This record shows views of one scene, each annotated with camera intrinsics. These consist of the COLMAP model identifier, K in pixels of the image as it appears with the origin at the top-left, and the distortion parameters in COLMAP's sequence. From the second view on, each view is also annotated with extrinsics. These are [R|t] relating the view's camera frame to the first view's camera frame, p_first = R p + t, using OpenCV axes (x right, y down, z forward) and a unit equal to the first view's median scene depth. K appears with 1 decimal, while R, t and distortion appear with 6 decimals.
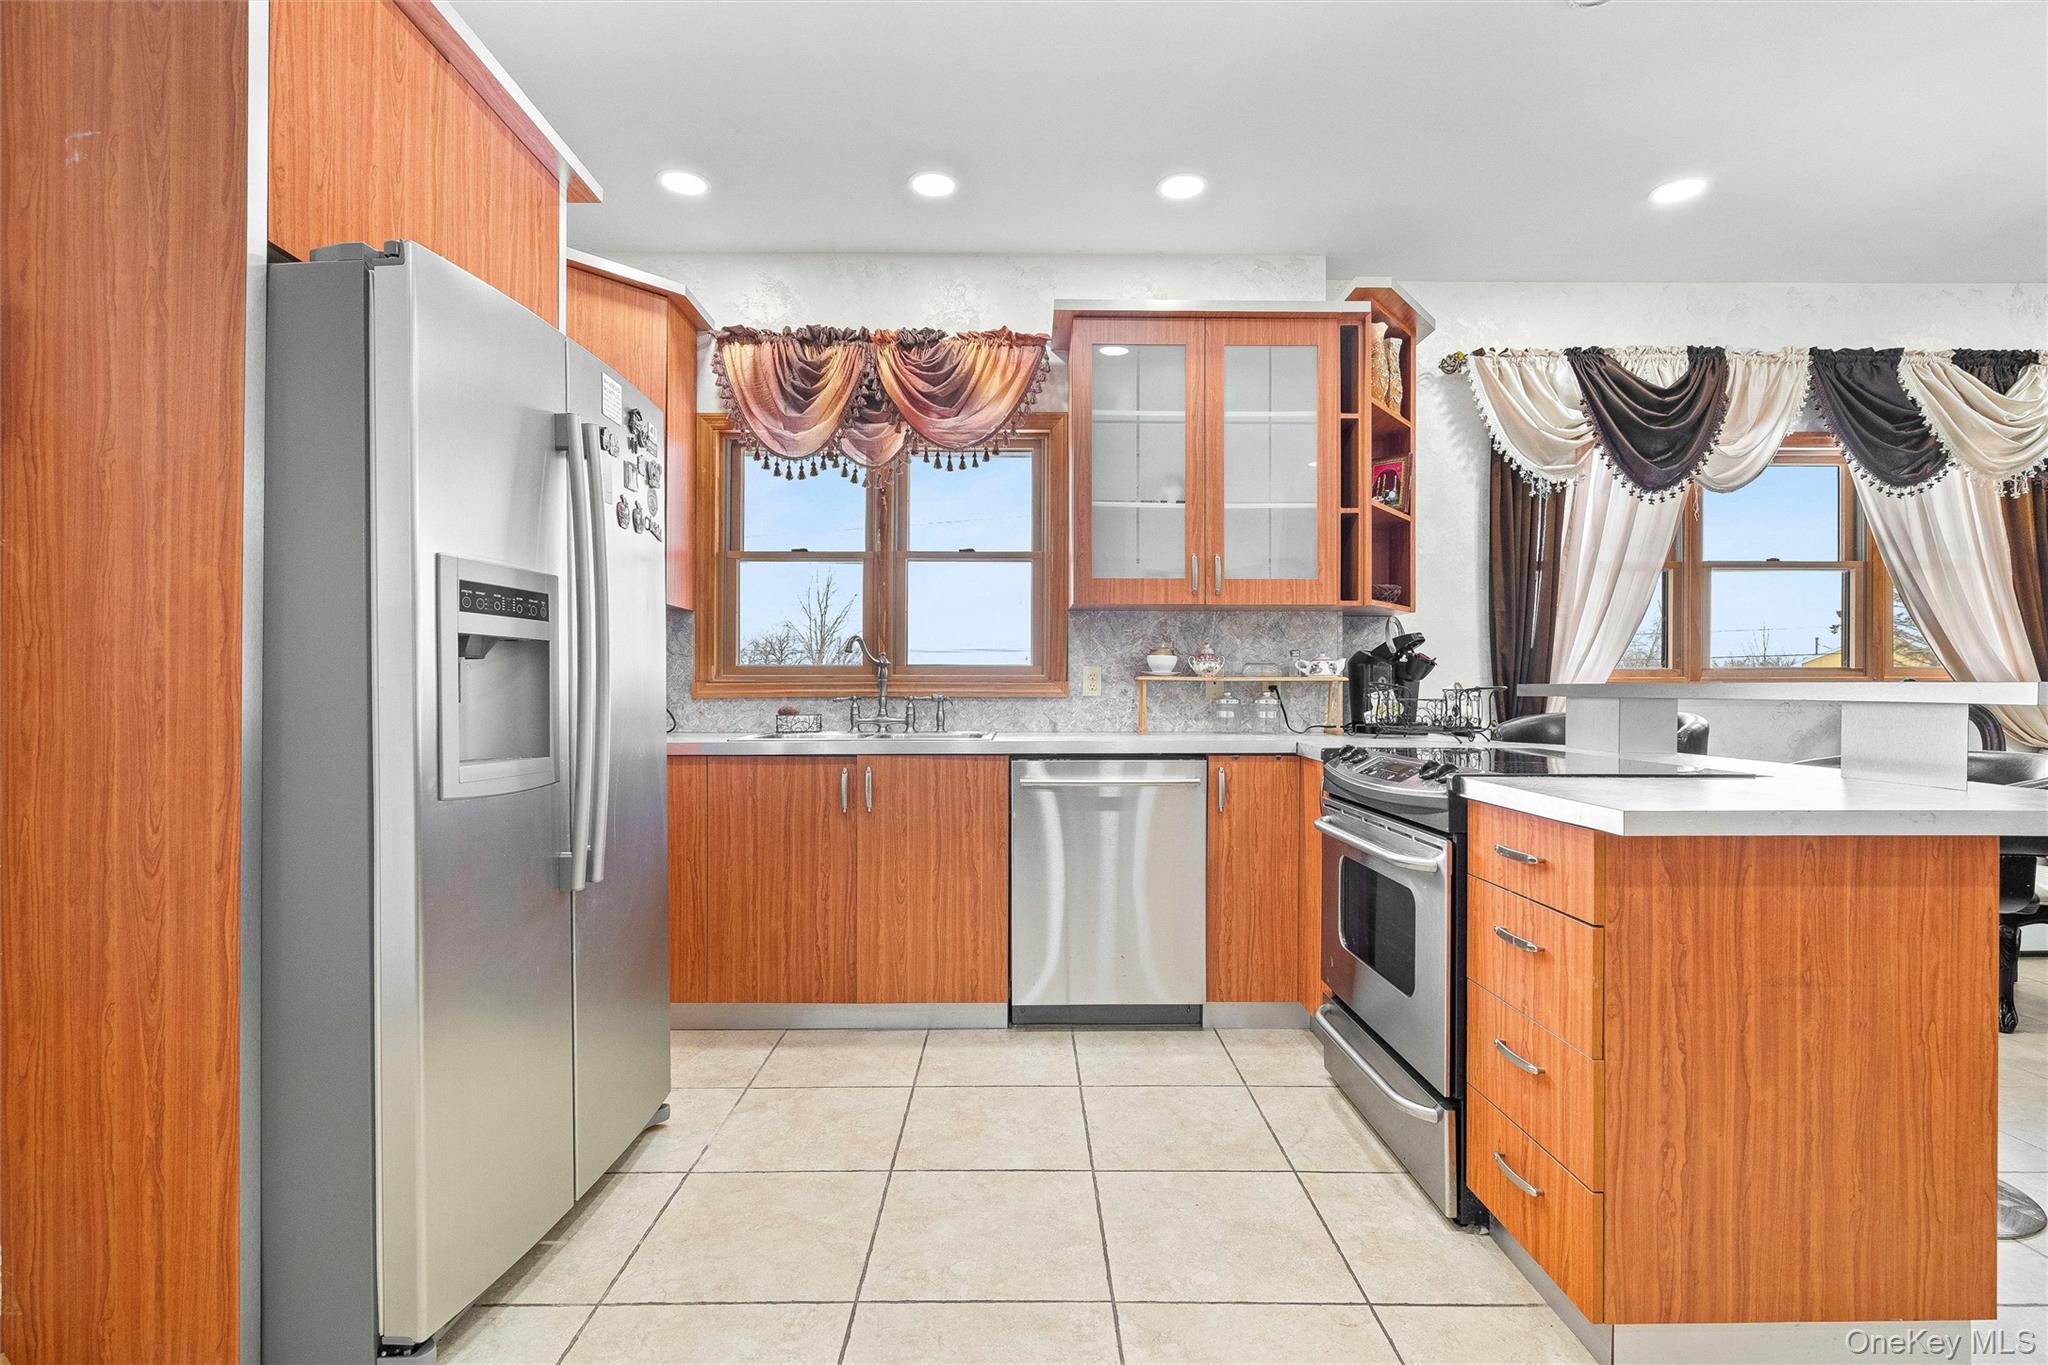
lens RADIAL K [[944.3, 0, 1021.0], [0, 944.3, 687.9], [0, 0, 1]] dist [-0.008544, 0.003233]
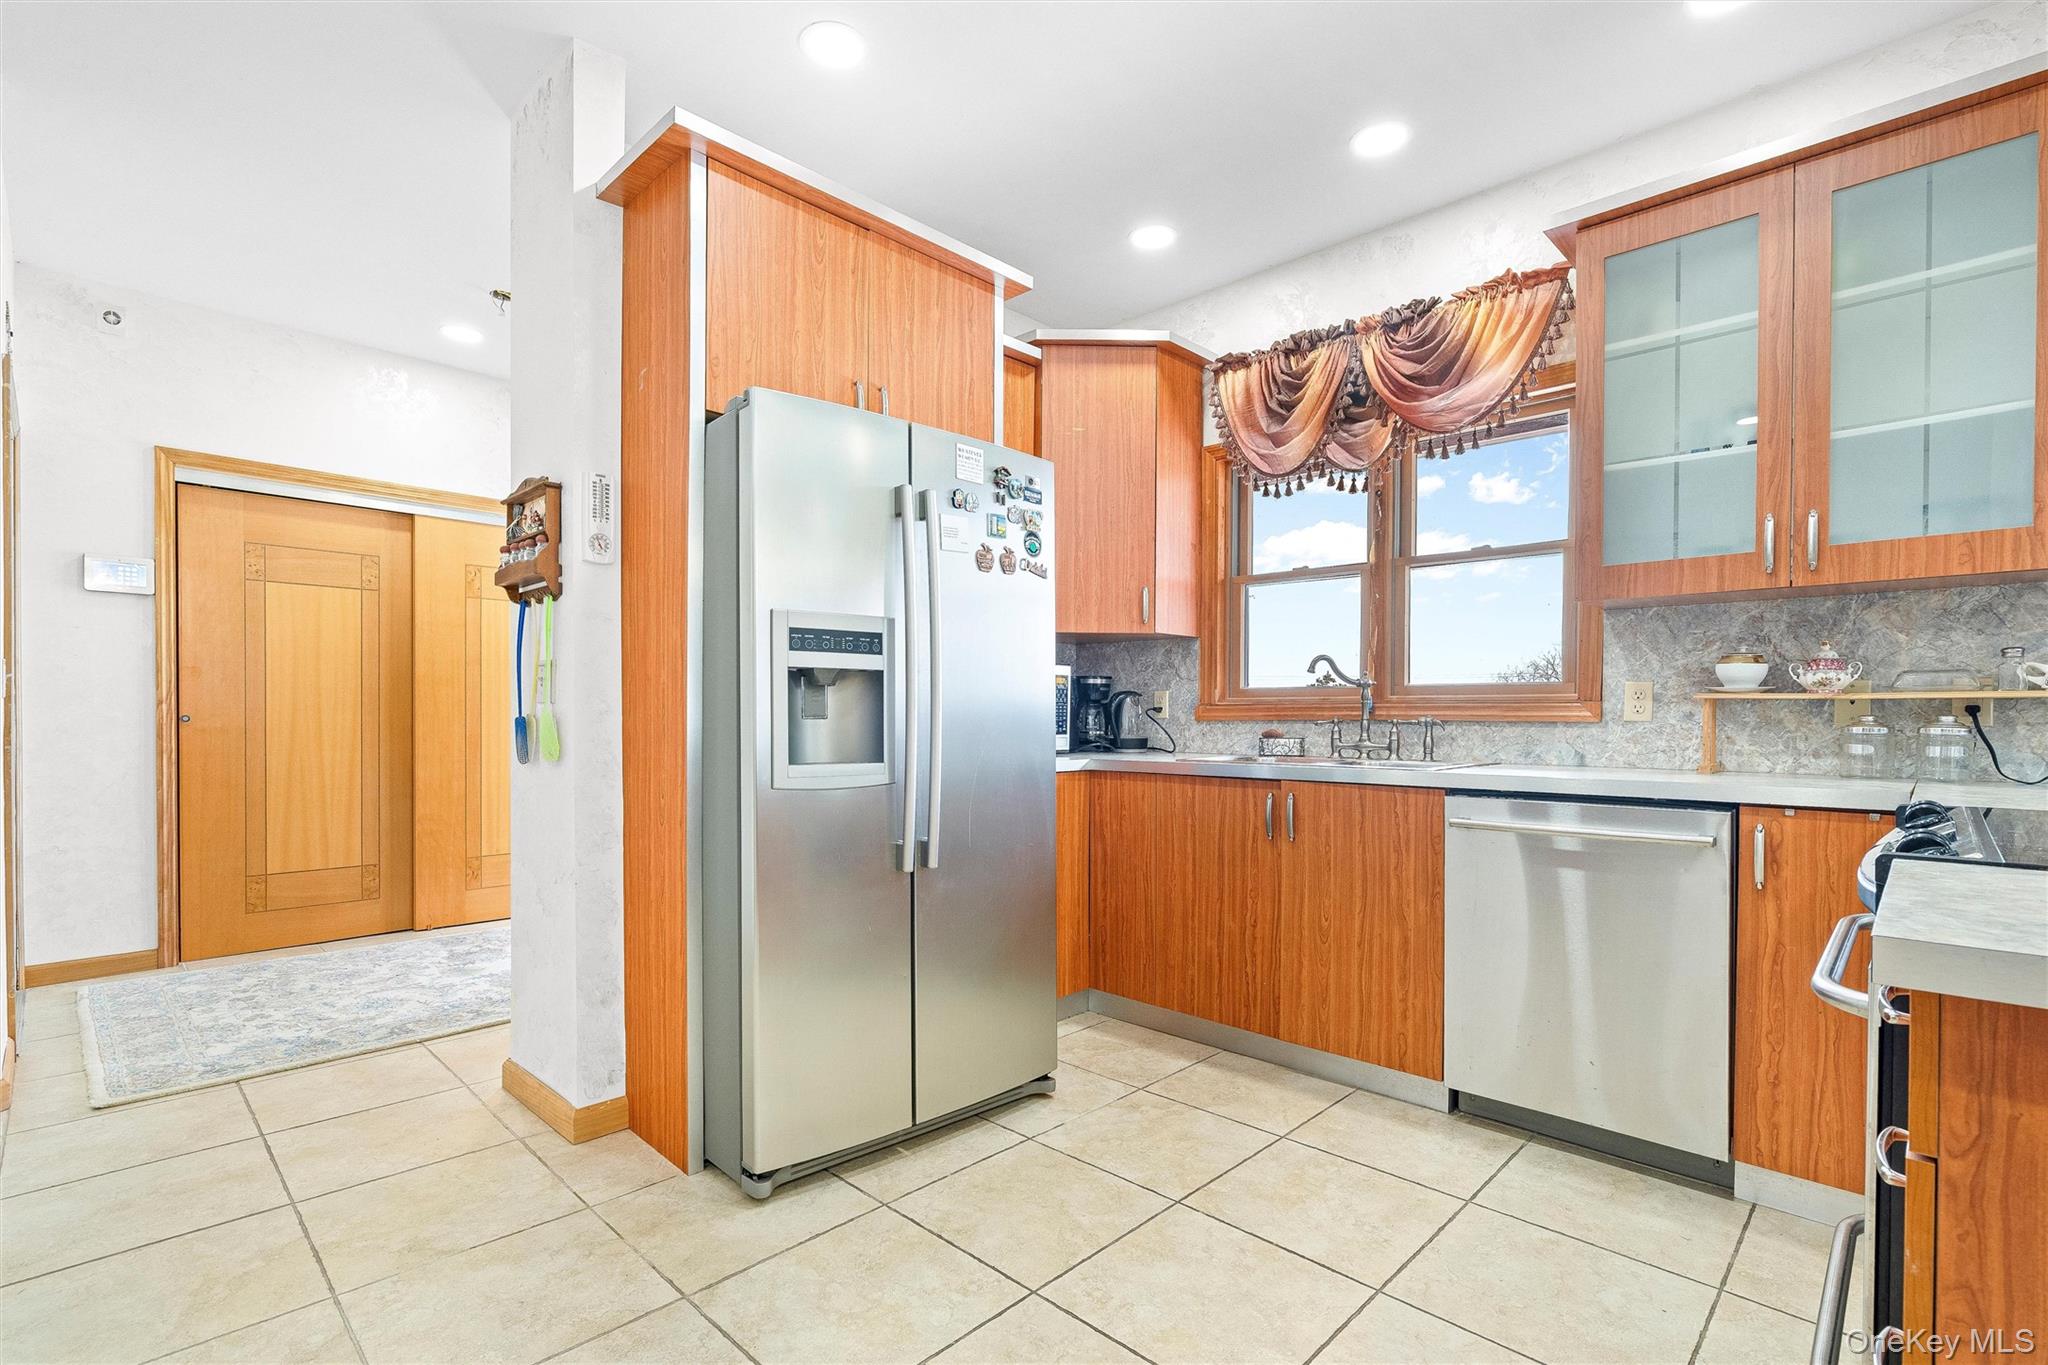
lens RADIAL K [[944.3, 0, 1026.0], [0, 944.3, 723.8], [0, 0, 1]] dist [-0.008544, 0.003233]
pose [[0.710850, 0.008081, -0.703298, 0.280866], [-0.001296, 0.999947, 0.010180, 0.004573], [0.703343, -0.006325, 0.710823, 0.128981]]
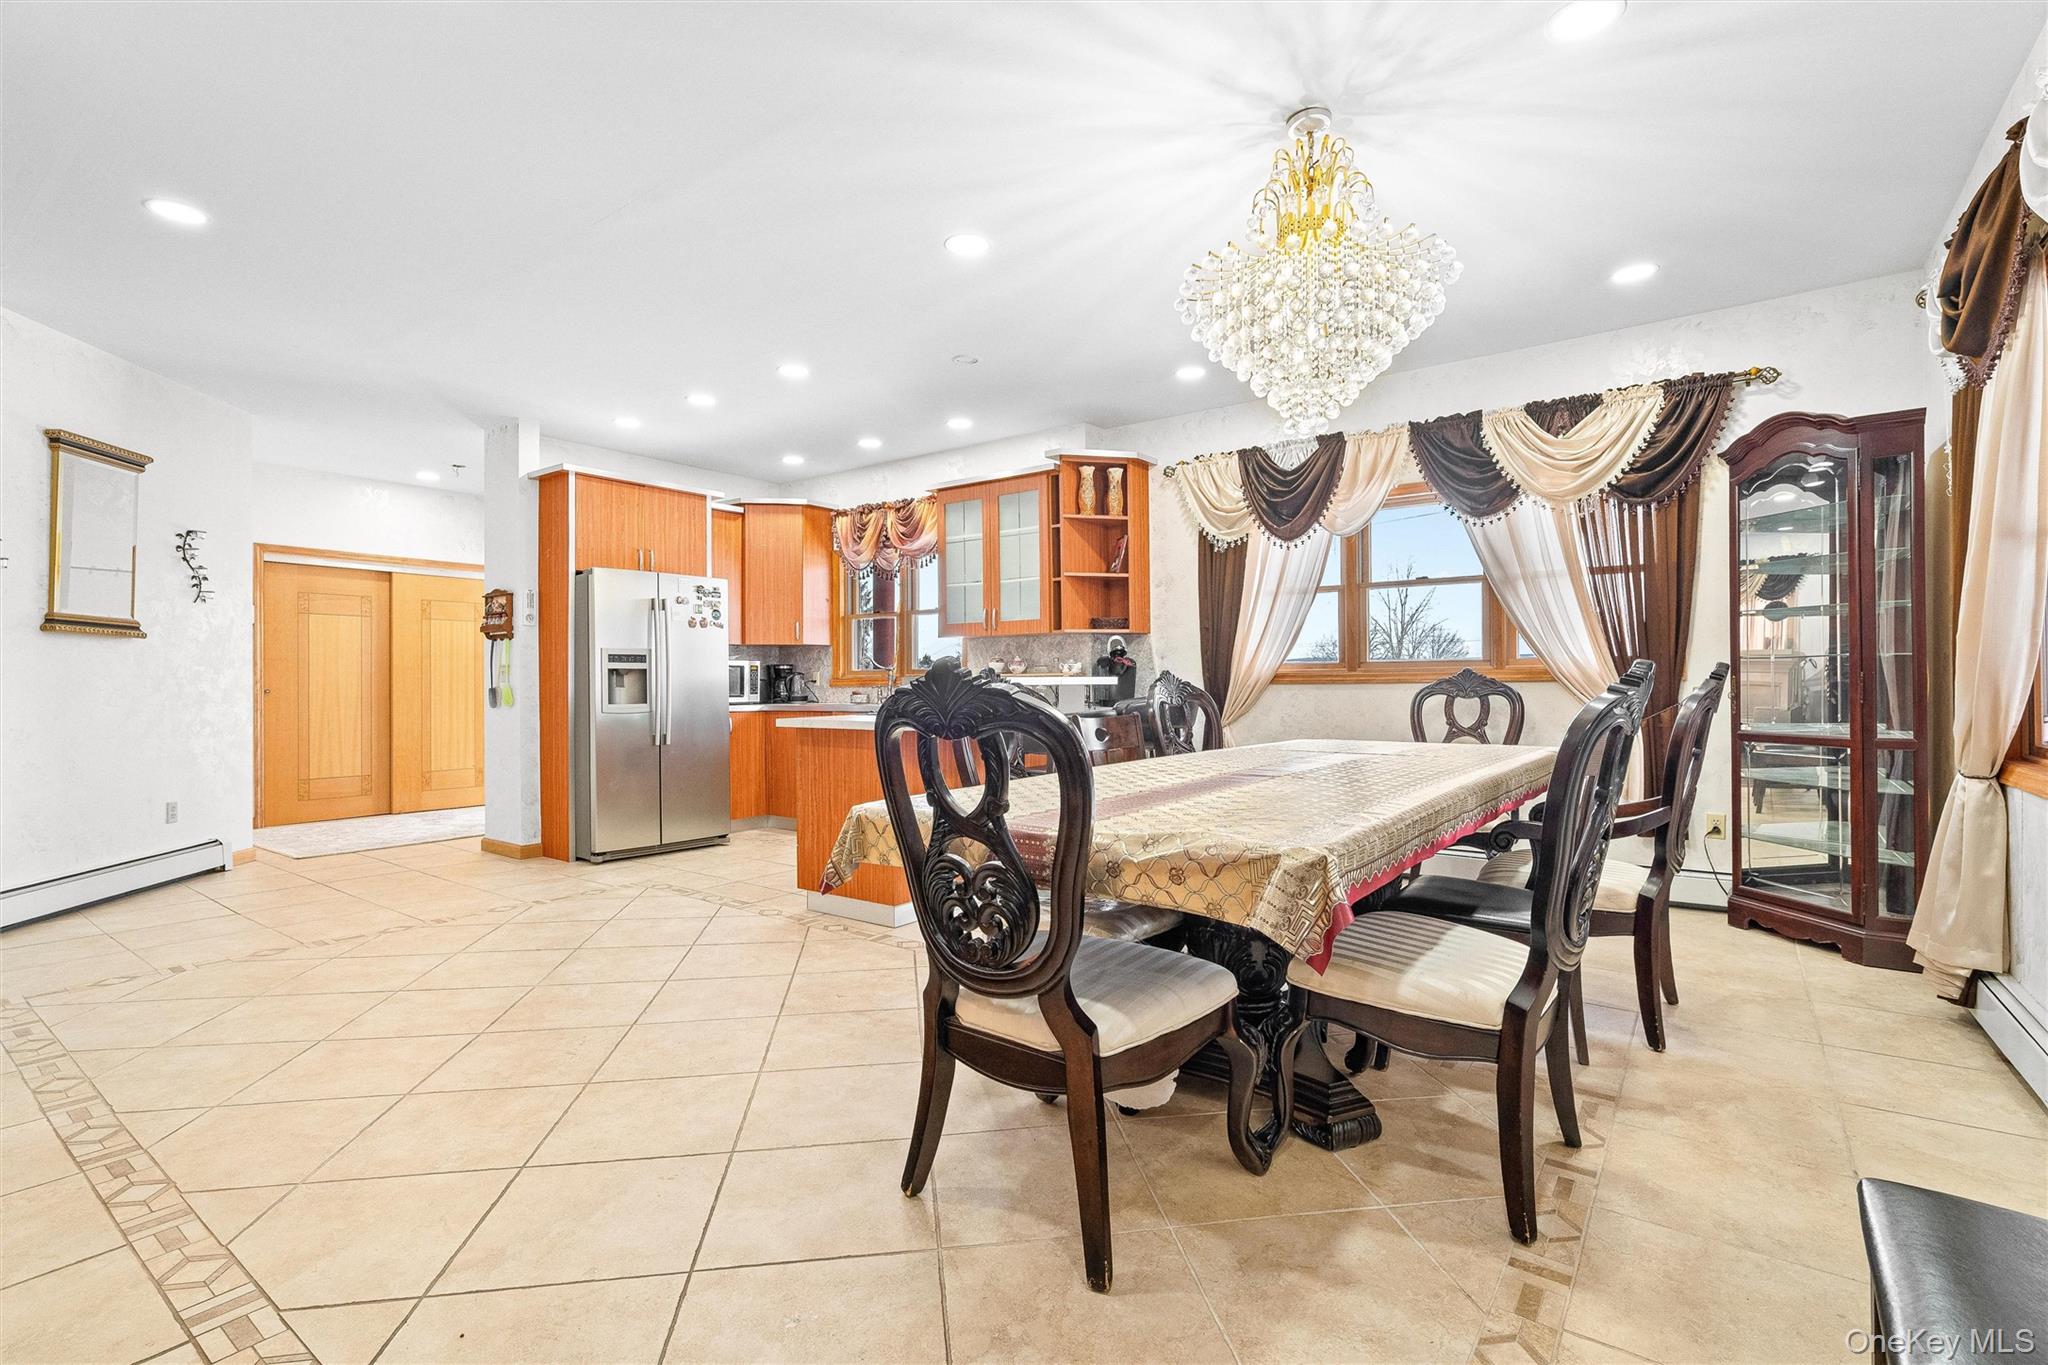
lens RADIAL K [[944.3, 0, 1025.1], [0, 944.3, 678.9], [0, 0, 1]] dist [-0.008544, 0.003233]
pose [[0.798176, -0.009243, -0.602353, 1.379493], [0.008676, 0.999955, -0.003847, 0.005467], [0.602362, -0.002155, 0.798220, -0.455589]]
